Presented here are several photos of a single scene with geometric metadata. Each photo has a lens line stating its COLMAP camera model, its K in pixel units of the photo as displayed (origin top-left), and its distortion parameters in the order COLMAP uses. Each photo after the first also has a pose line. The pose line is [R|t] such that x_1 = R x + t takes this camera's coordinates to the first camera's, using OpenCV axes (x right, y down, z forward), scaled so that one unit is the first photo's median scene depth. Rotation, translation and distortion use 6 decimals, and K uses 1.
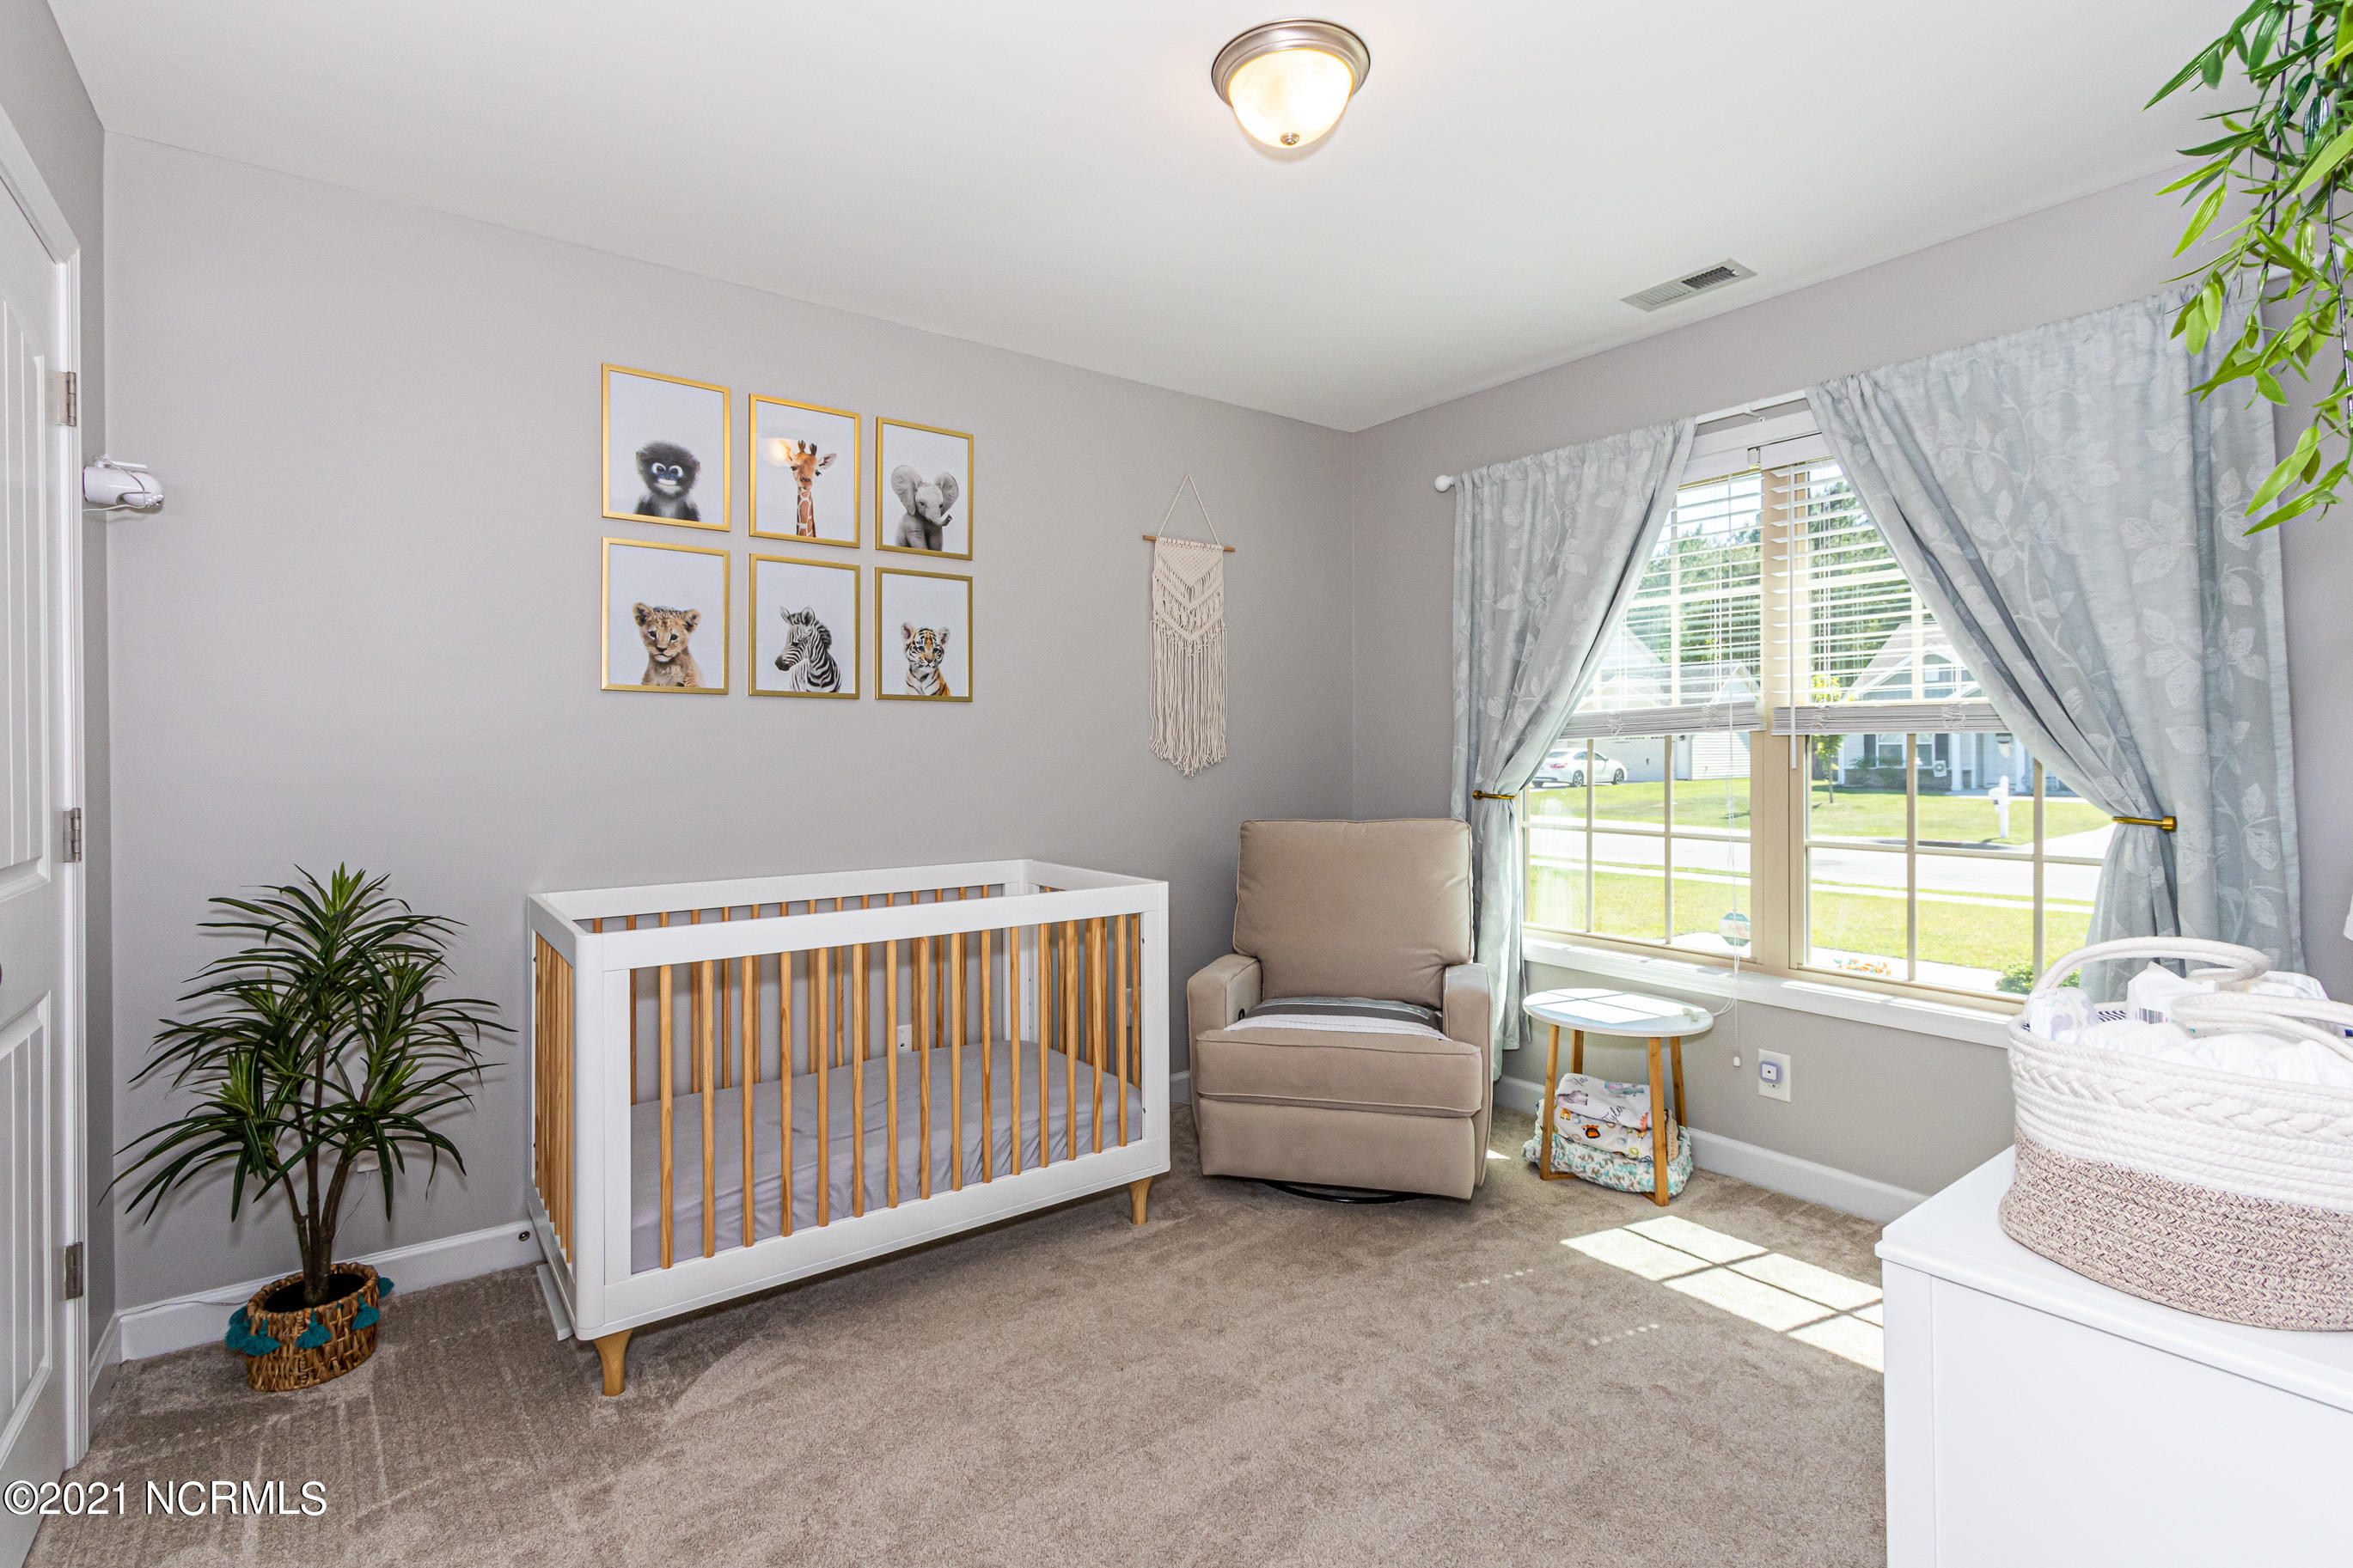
lens RADIAL K [[1108.0, 0, 1176.5], [0, 1108.0, 784.0], [0, 0, 1]] dist [0.004289, -0.000453]
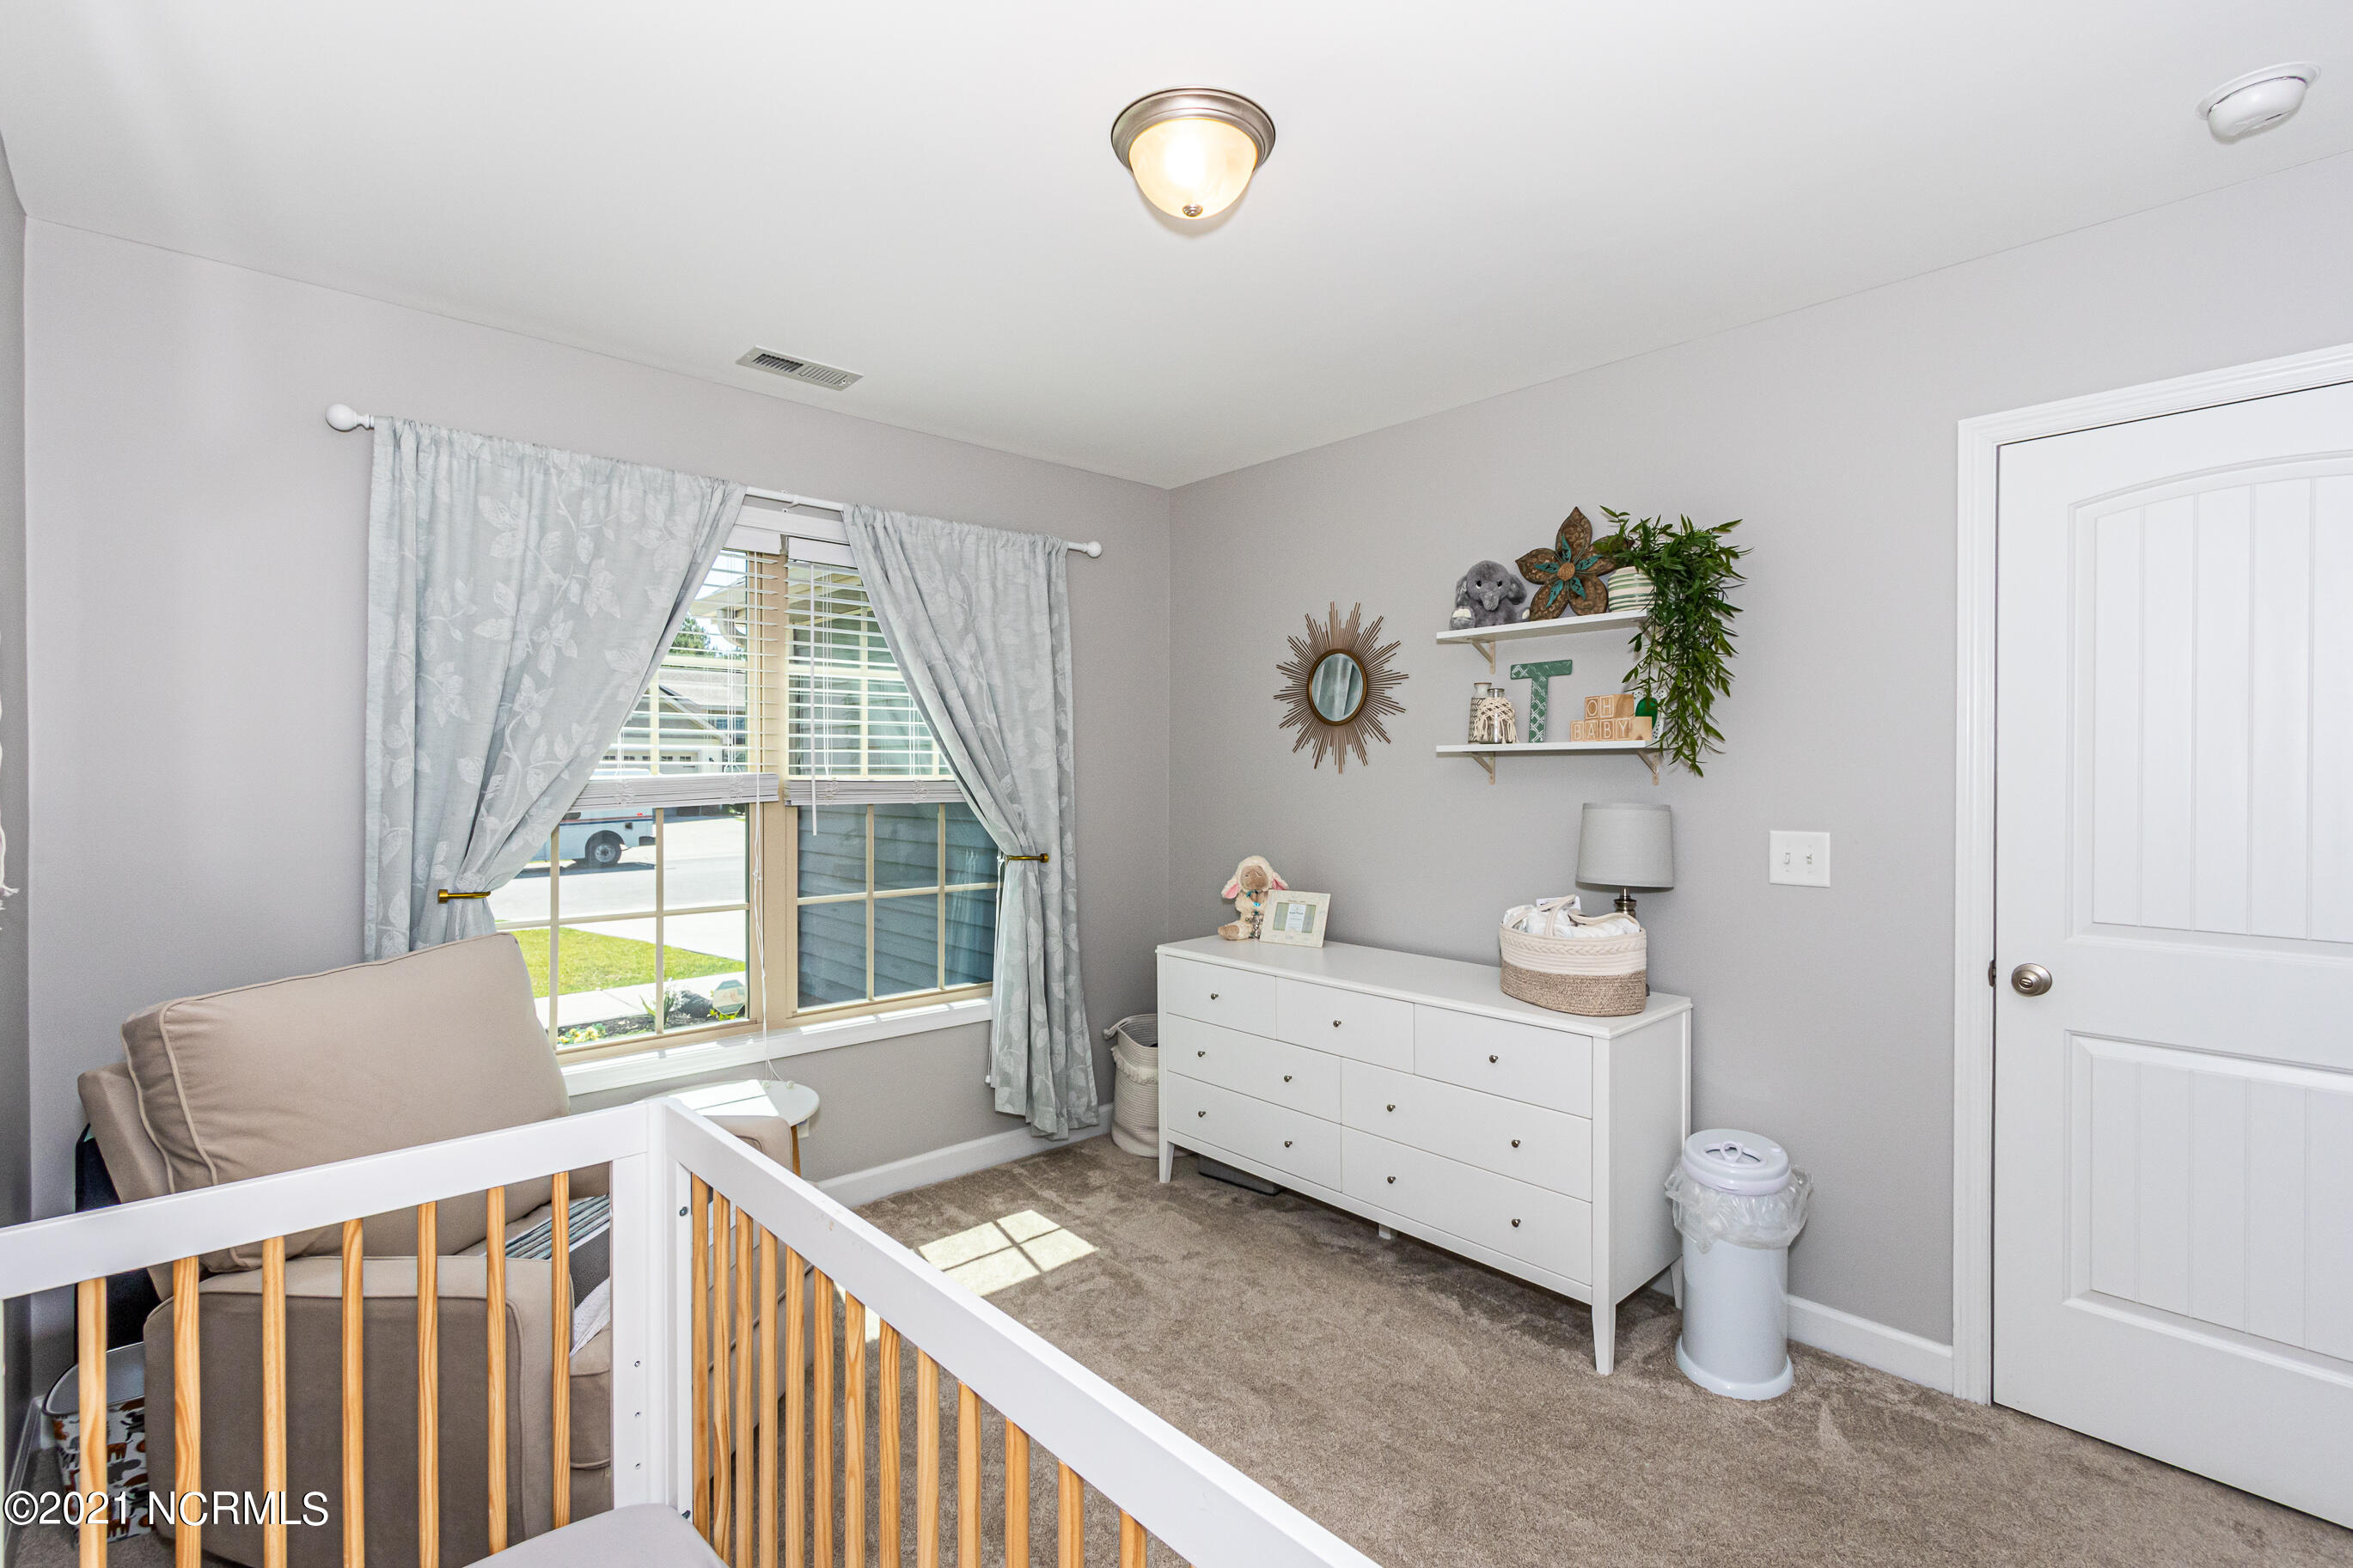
lens RADIAL K [[1056.2, 0, 1181.3], [0, 1056.2, 812.0], [0, 0, 1]] dist [0.002119, 0.000034]
pose [[-0.112209, -0.032869, 0.993141, -0.539756], [0.030684, 0.998862, 0.036525, -0.065789], [-0.993211, 0.034572, -0.111072, 0.757332]]
